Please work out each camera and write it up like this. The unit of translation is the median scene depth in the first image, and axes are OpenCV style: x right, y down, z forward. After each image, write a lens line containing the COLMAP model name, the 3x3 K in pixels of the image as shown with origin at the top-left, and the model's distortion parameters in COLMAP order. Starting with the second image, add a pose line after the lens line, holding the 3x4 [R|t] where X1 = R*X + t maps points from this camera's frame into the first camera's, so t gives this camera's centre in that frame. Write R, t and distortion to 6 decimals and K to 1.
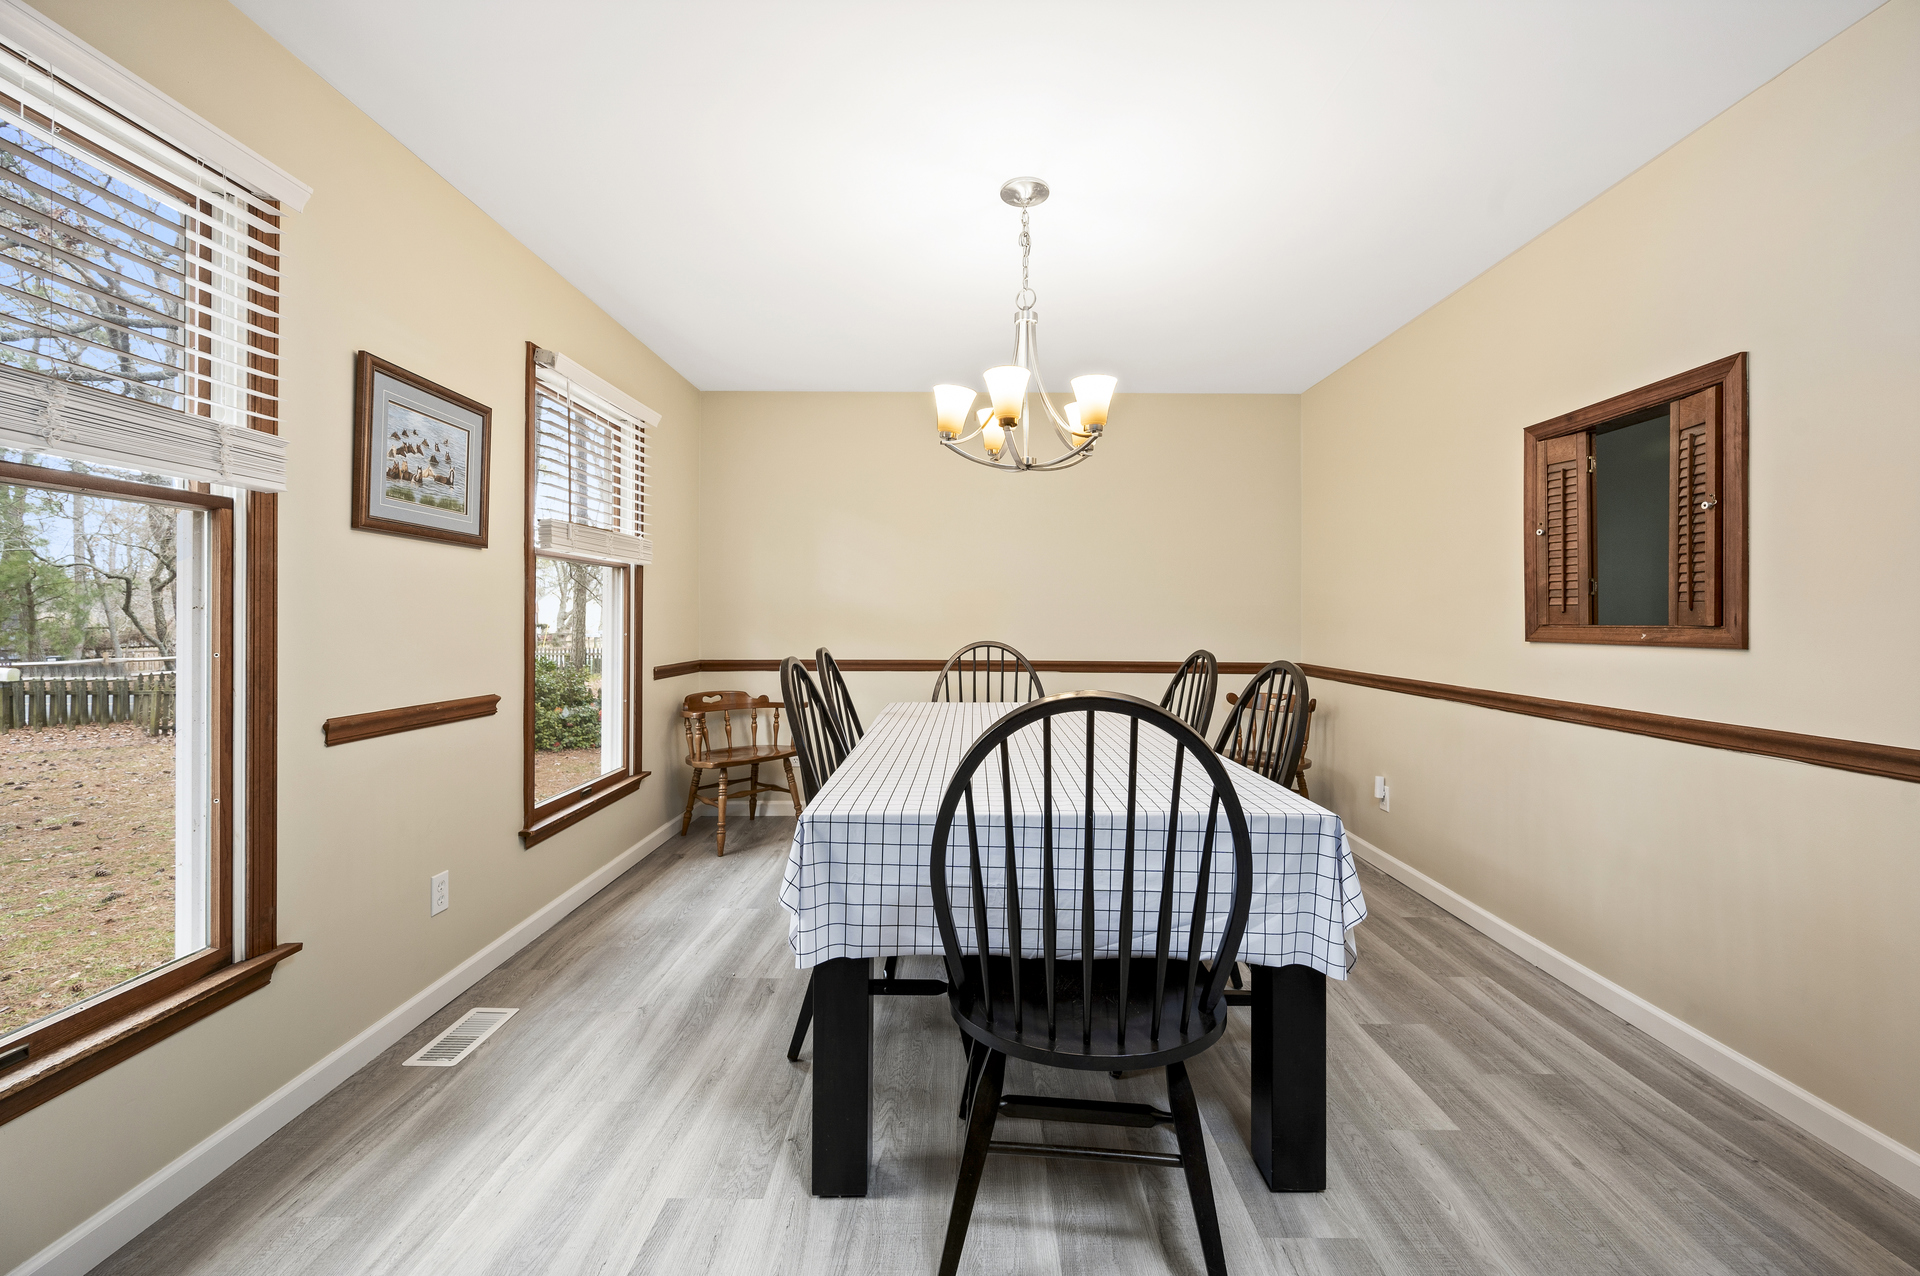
lens RADIAL K [[761.0, 0, 961.1], [0, 761.0, 628.9], [0, 0, 1]] dist [0.001403, 0.000434]
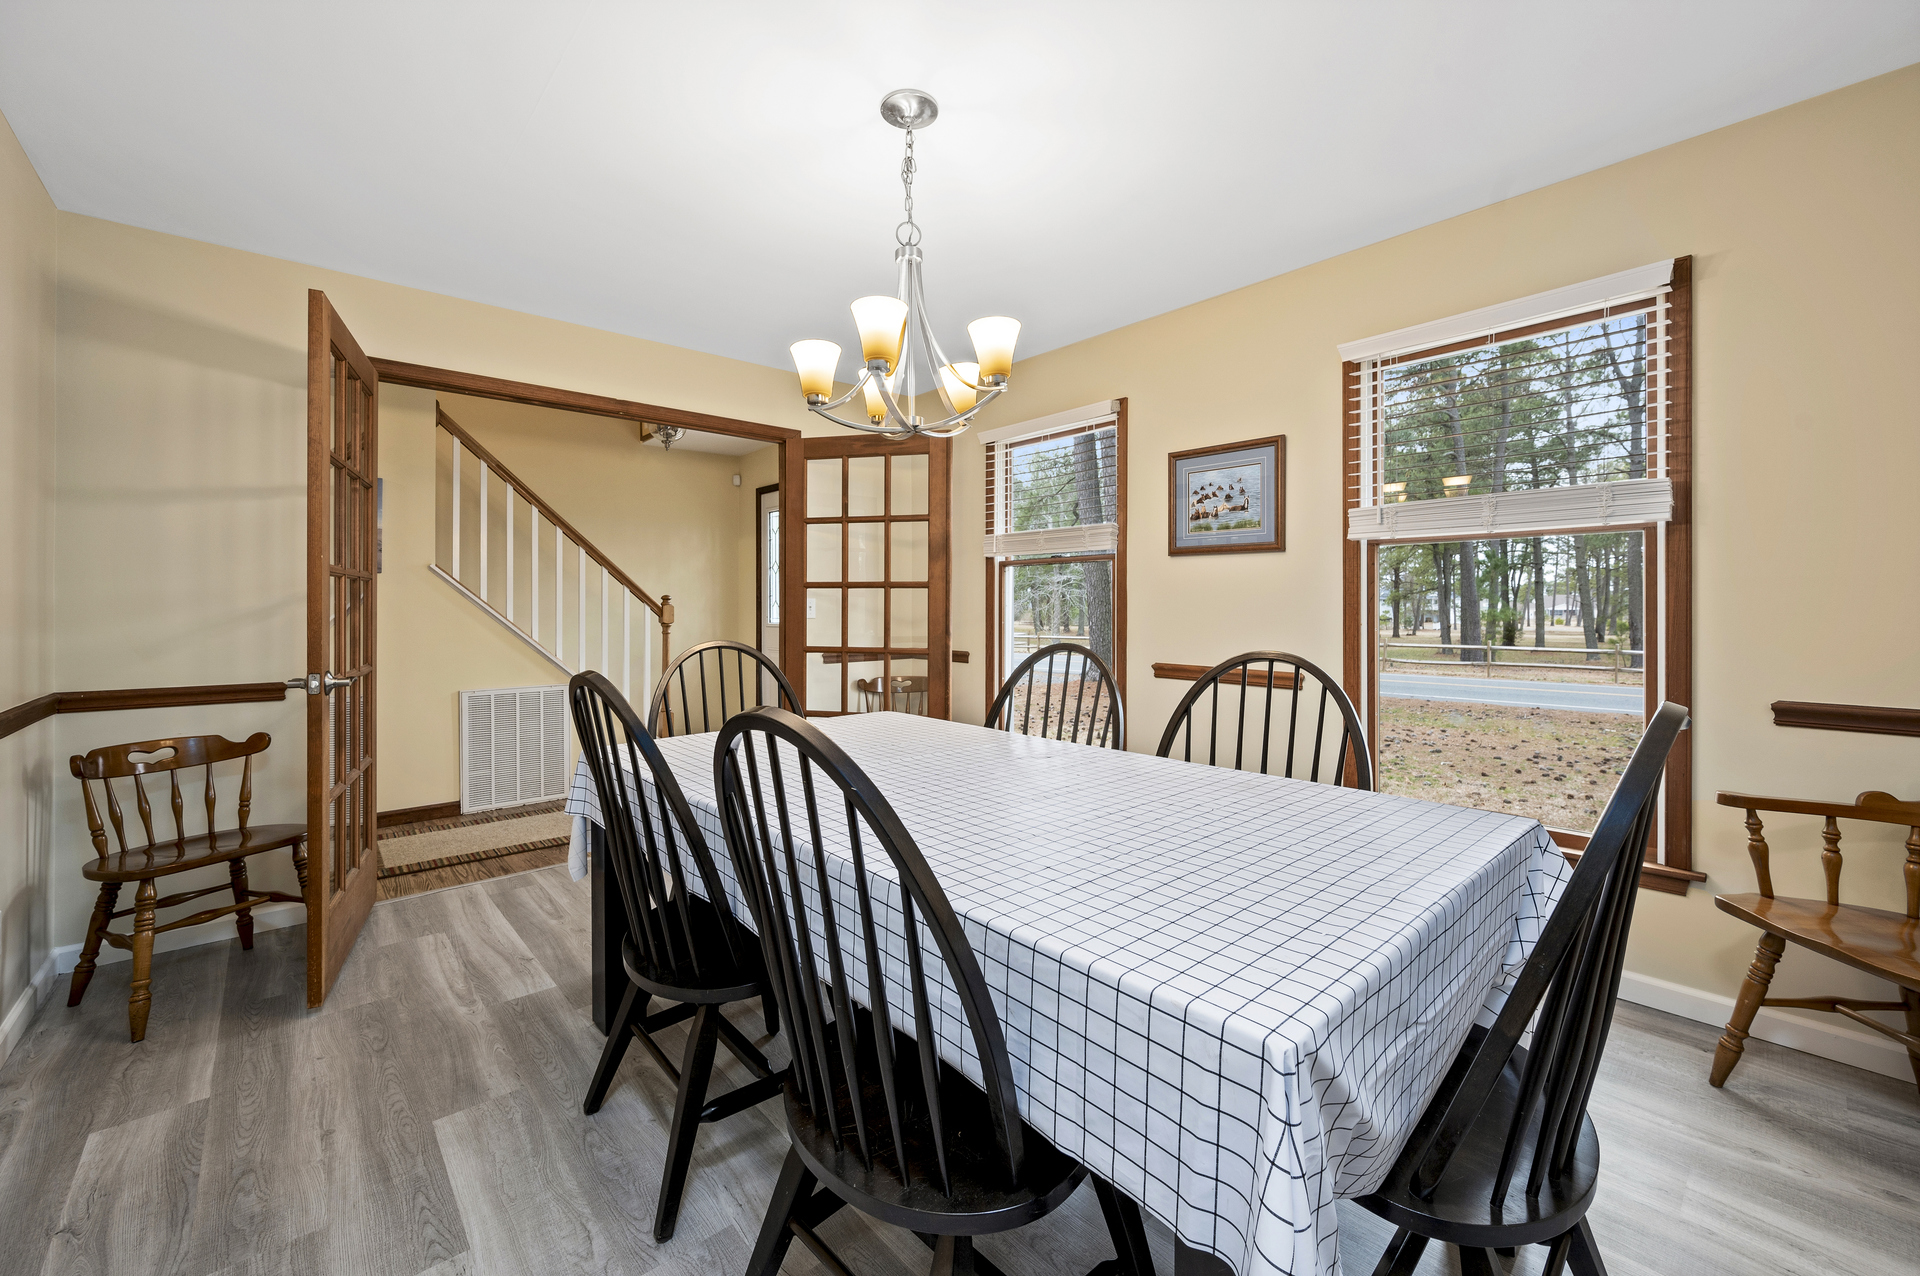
lens RADIAL K [[780.8, 0, 960.7], [0, 780.8, 593.5], [0, 0, 1]] dist [0.000184, -0.000053]
pose [[-0.736951, -0.012289, -0.675834, 0.703294], [-0.012271, 0.999913, -0.004802, -0.029302], [0.675835, 0.004755, -0.737038, 1.842000]]
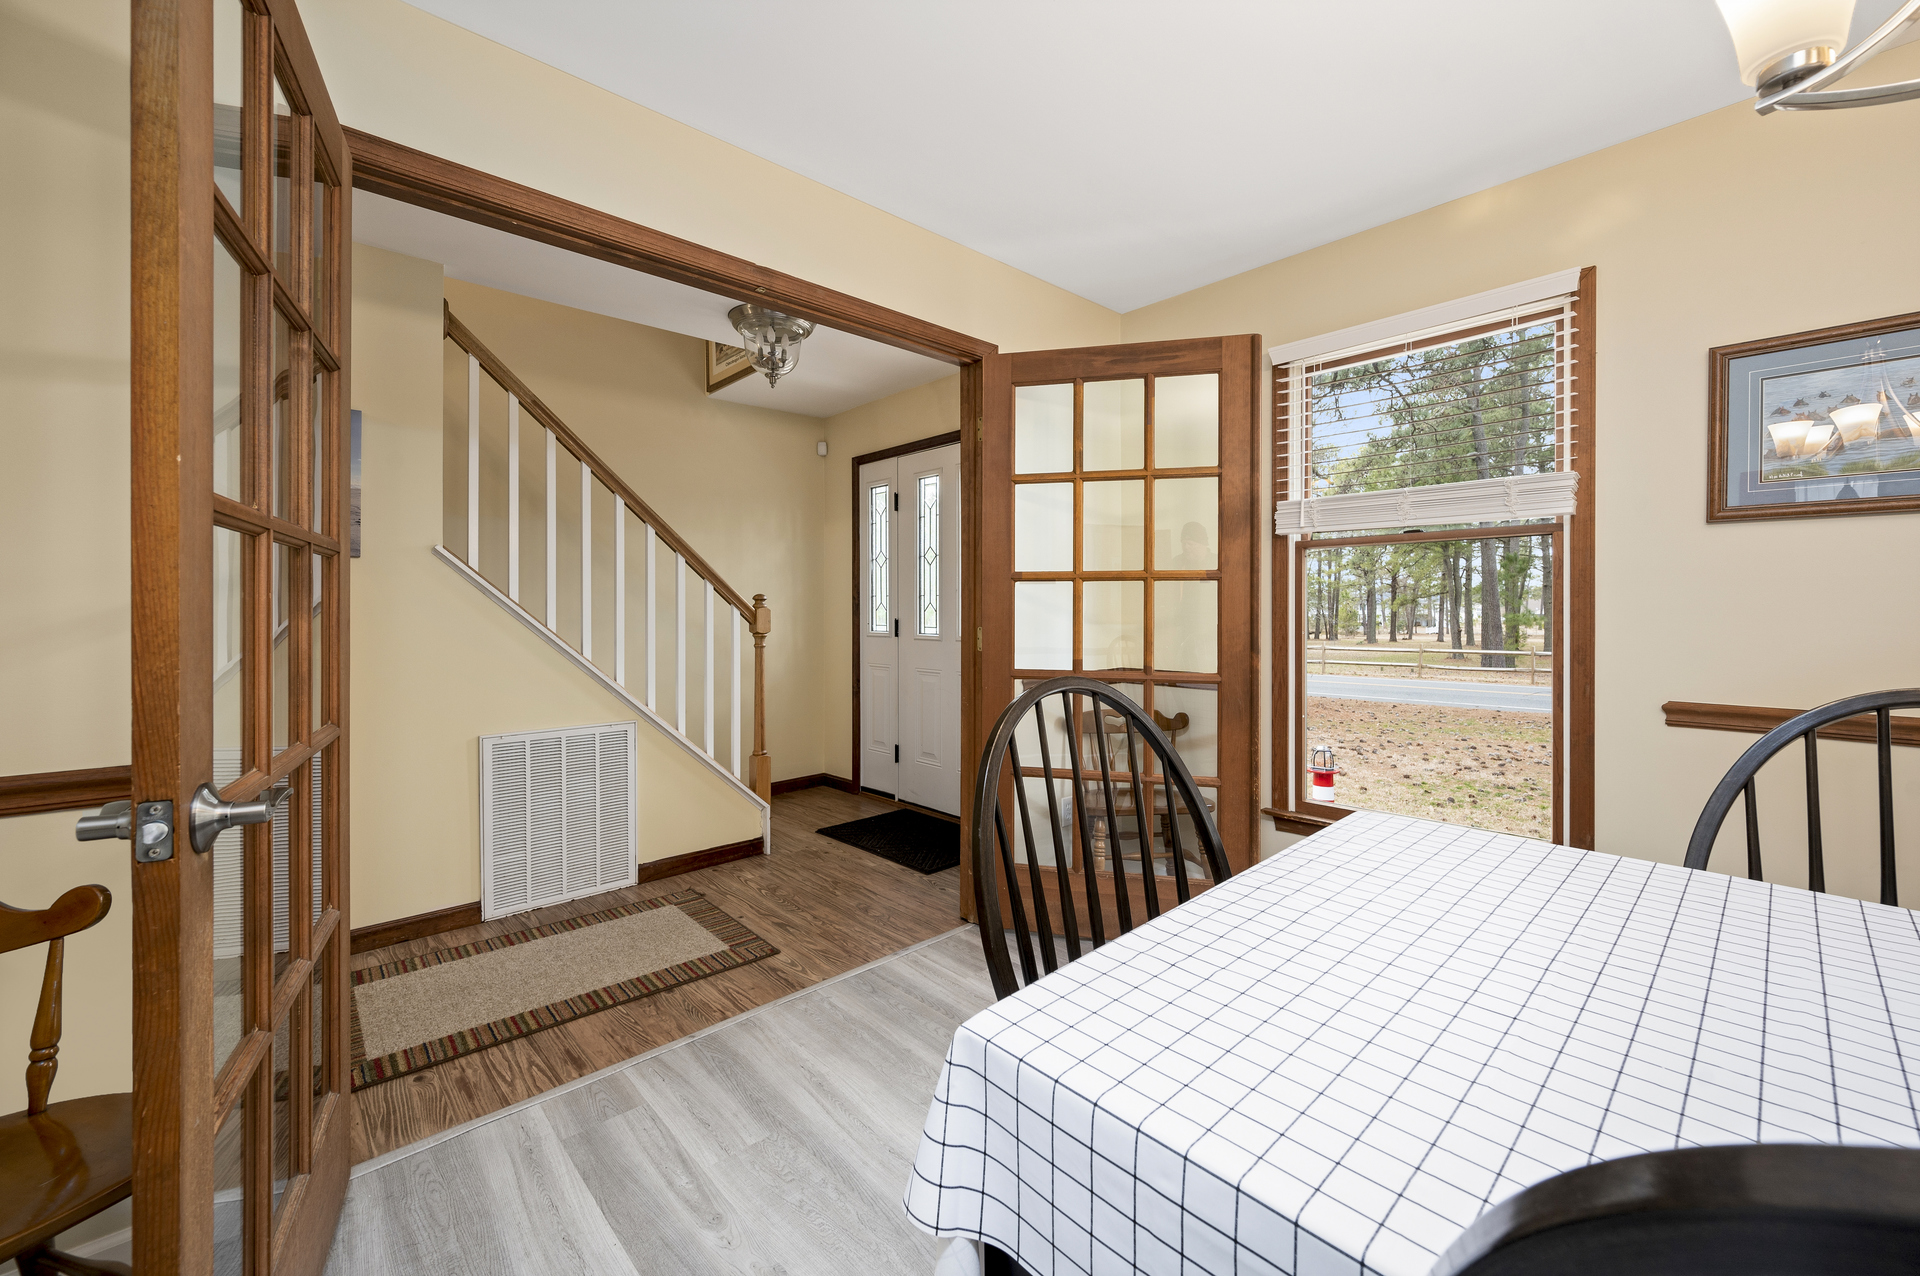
lens RADIAL K [[773.9, 0, 959.4], [0, 773.9, 600.1], [0, 0, 1]] dist [-0.000006, 0.000269]
pose [[-0.724313, -0.010533, -0.689390, 0.610183], [-0.011892, 0.999925, -0.002783, -0.011133], [0.689368, 0.006182, -0.724385, 0.979210]]
